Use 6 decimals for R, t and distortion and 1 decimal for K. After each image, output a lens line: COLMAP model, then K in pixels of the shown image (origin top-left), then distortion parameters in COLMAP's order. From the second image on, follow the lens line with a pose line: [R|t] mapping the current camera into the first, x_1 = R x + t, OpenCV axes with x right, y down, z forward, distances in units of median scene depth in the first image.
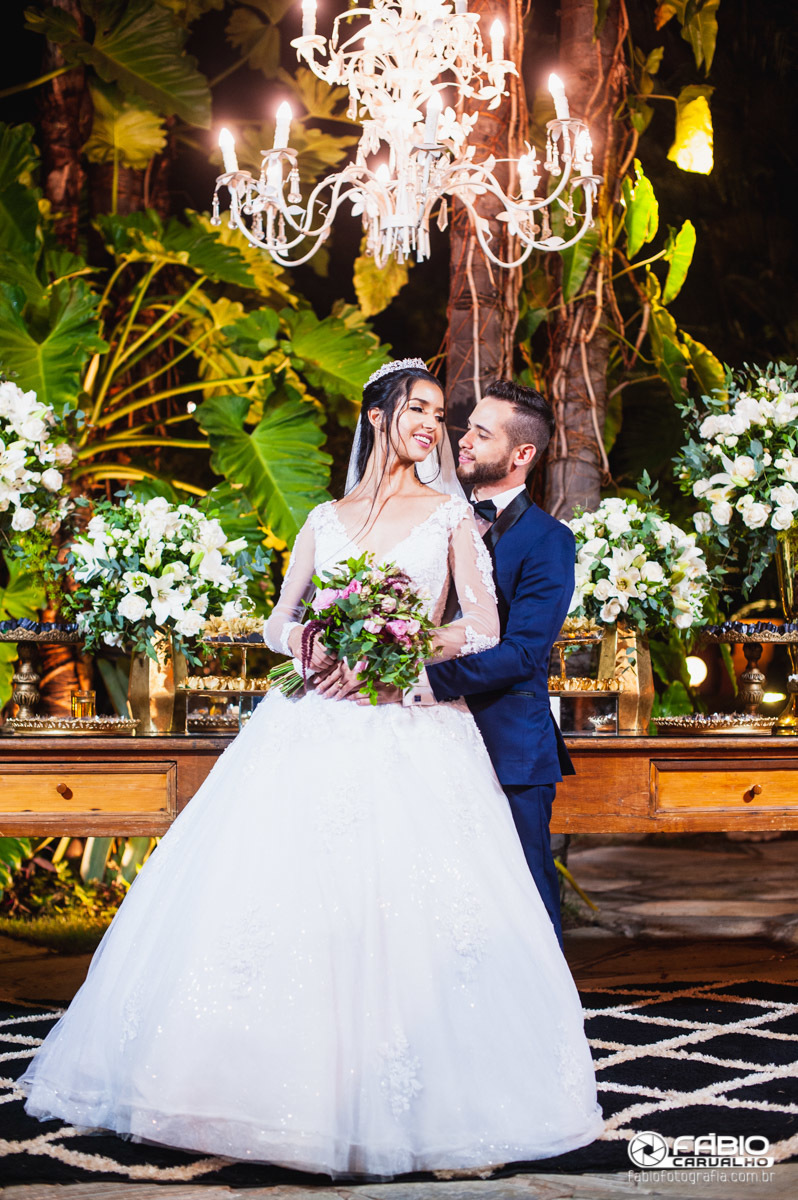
lens RADIAL K [[1753.8, 0, 396.1], [0, 1753.8, 596.8], [0, 0, 1]] dist [-0.143550, 0.000000]
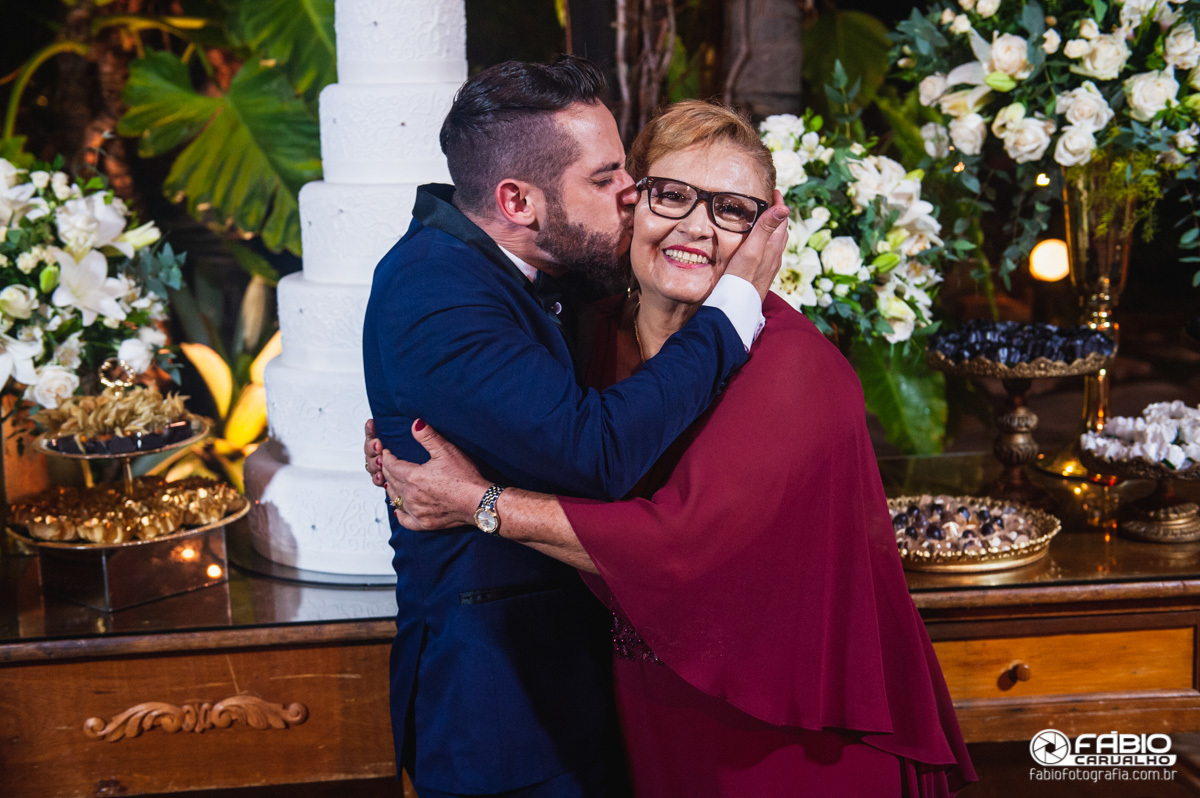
lens RADIAL K [[1577.5, 0, 605.0], [0, 1577.5, 402.1], [0, 0, 1]] dist [0.123863, 0.000000]
pose [[0.997806, -0.032081, -0.057908, 0.090383], [0.044545, 0.972453, 0.228803, -0.086204], [0.048973, -0.230881, 0.971749, 0.438871]]
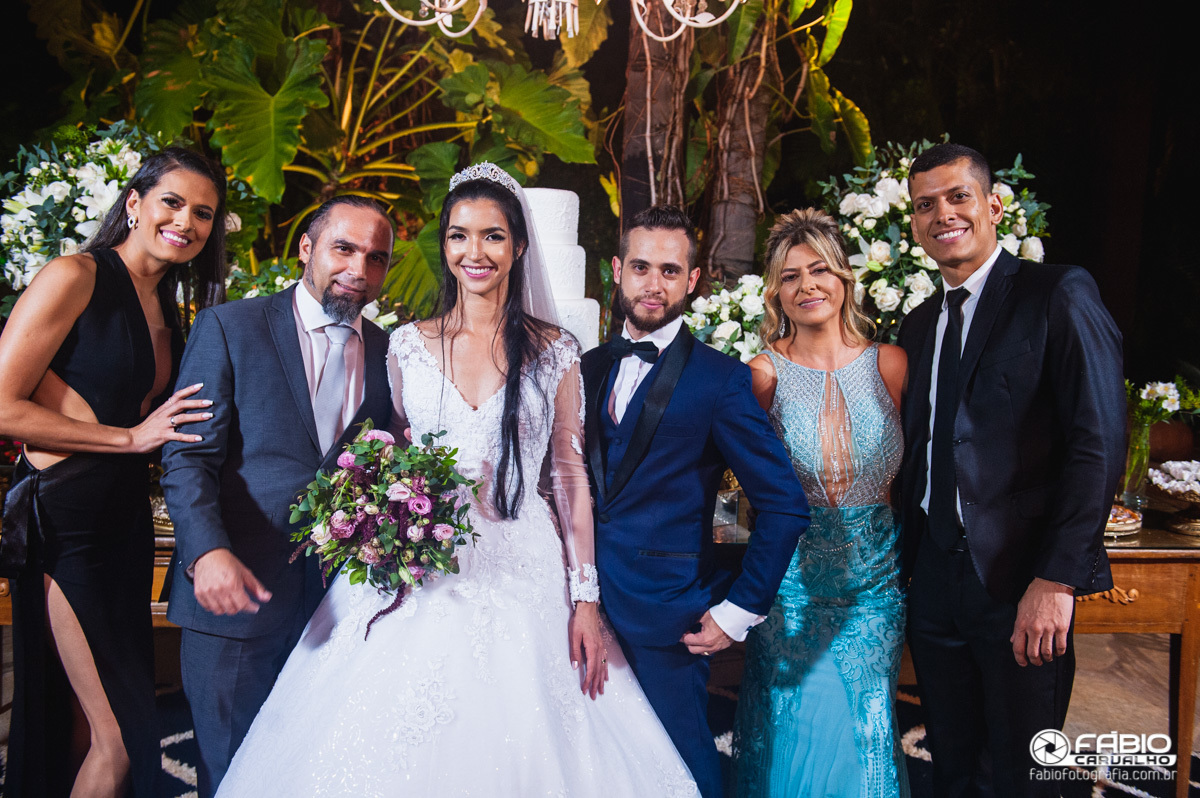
lens RADIAL K [[1028.6, 0, 599.8], [0, 1028.6, 407.0], [0, 0, 1]] dist [-0.011796, -0.008032]
pose [[0.997958, 0.033023, -0.054676, 0.068328], [-0.021980, 0.981254, 0.191463, -0.093243], [0.059974, -0.189871, 0.979976, 0.365002]]
